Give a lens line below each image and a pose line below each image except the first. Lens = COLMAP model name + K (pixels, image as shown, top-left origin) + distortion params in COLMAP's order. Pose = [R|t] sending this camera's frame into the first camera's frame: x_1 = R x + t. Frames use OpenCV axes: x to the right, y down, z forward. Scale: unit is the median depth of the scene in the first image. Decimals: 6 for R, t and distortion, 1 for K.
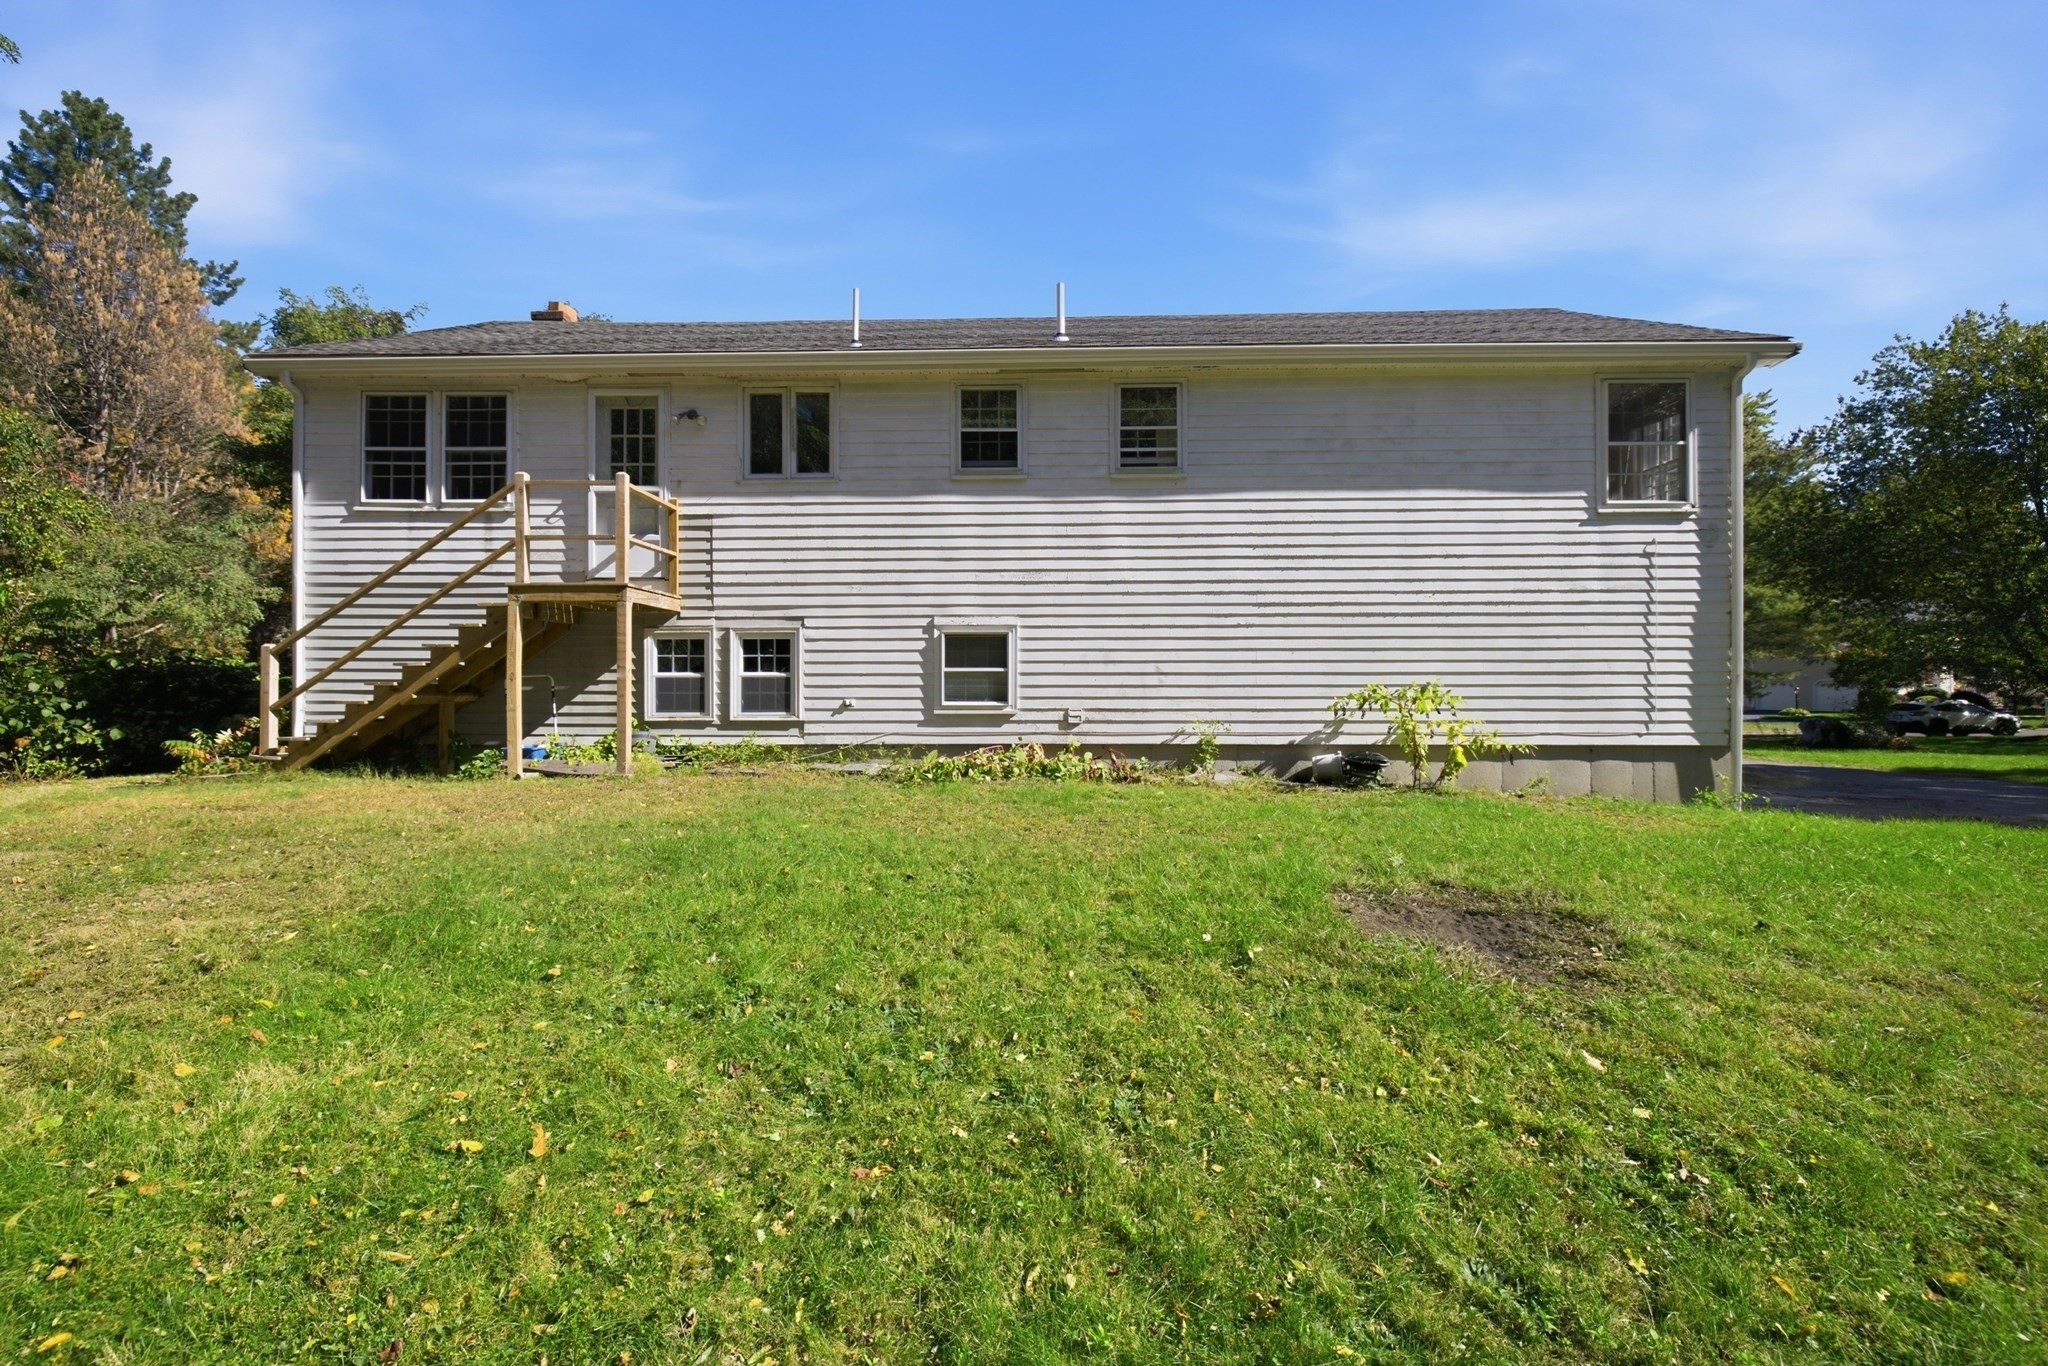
lens RADIAL K [[842.2, 0, 1025.9], [0, 842.2, 694.4], [0, 0, 1]] dist [-0.002036, -0.000308]
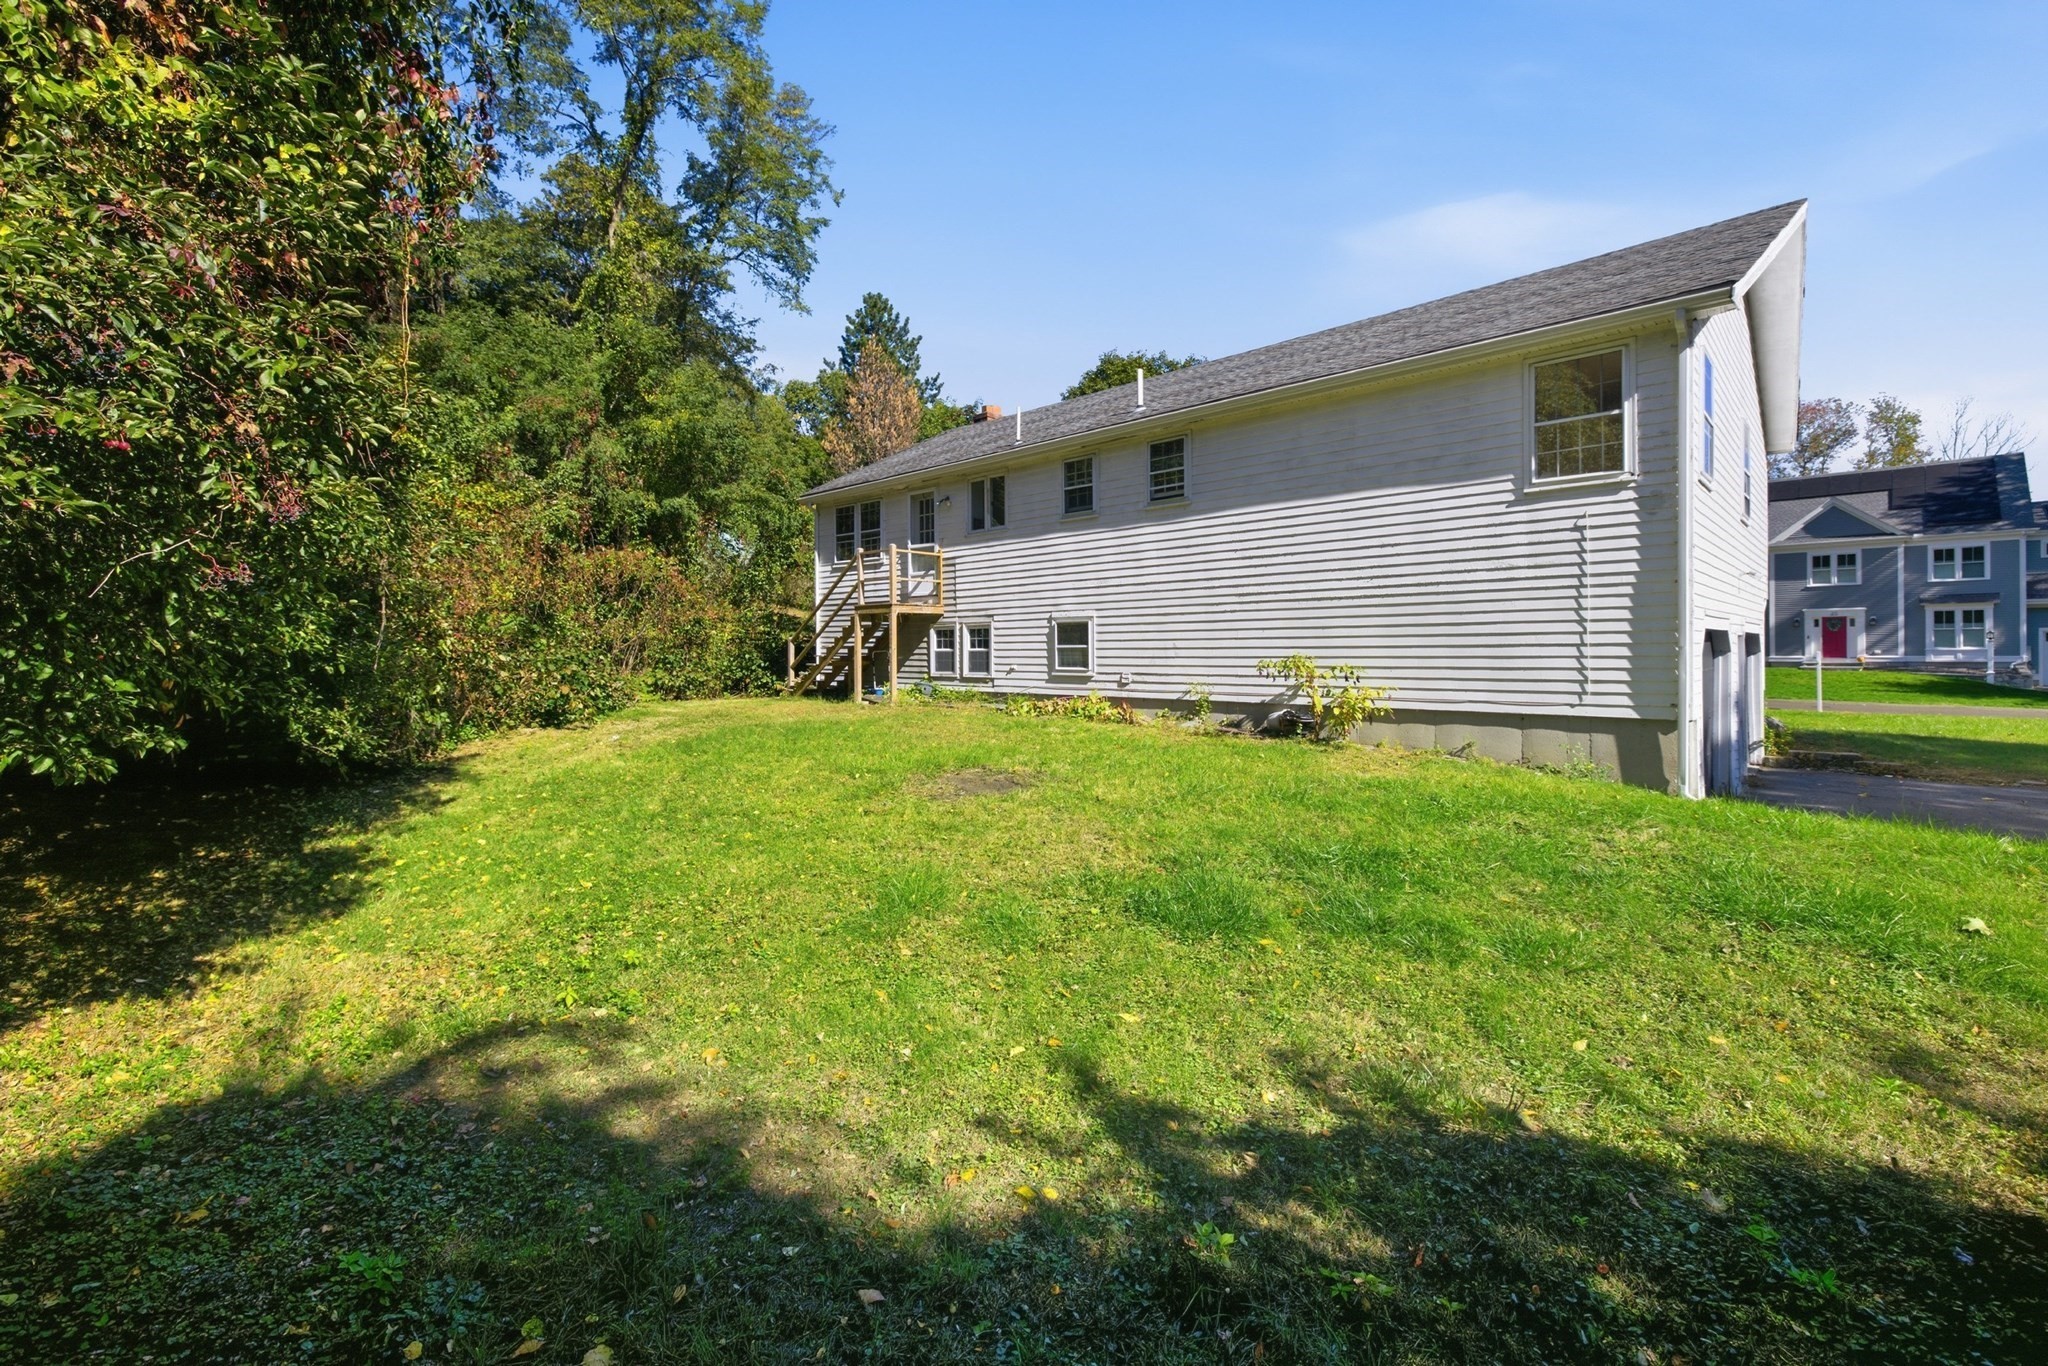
lens RADIAL K [[842.2, 0, 1020.2], [0, 842.2, 664.9], [0, 0, 1]] dist [-0.002036, -0.000308]
pose [[0.747277, 0.007502, -0.664470, 0.880506], [-0.002205, 0.999959, 0.008810, -0.008694], [0.664509, -0.005118, 0.747263, -0.198208]]
